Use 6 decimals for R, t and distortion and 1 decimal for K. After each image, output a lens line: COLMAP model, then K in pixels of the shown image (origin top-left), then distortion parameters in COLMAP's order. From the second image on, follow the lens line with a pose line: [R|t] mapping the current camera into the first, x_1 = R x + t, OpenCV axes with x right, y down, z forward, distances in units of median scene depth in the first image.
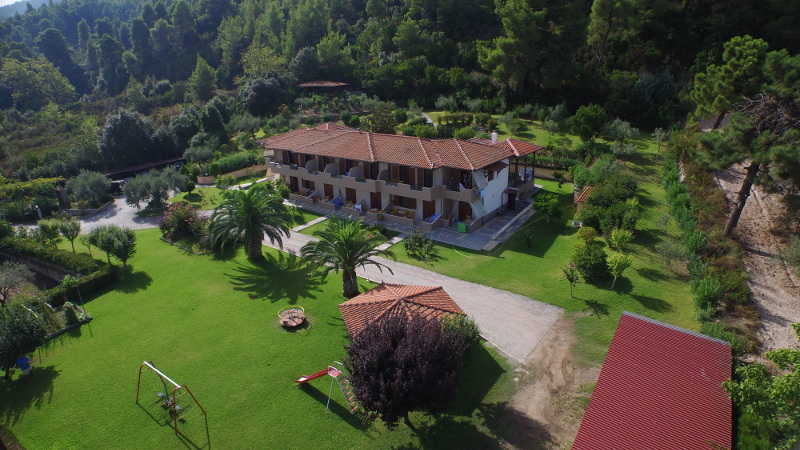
lens RADIAL K [[465.9, 0, 400.0], [0, 465.9, 225.0], [0, 0, 1]] dist [-0.123323, 0.090142]
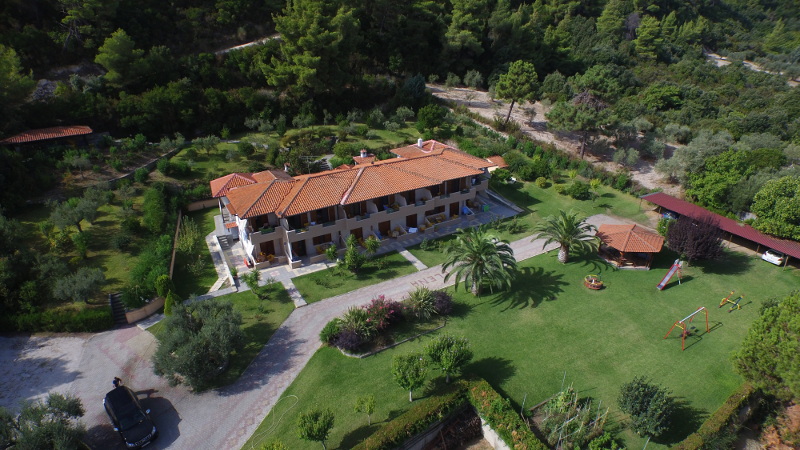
lens RADIAL K [[465.9, 0, 400.0], [0, 465.9, 225.0], [0, 0, 1]] dist [-0.123323, 0.090142]
pose [[0.387287, -0.362550, 0.847683, -0.889197], [0.318760, 0.915389, 0.245874, -0.284719], [-0.865102, 0.174984, 0.470085, 0.440171]]
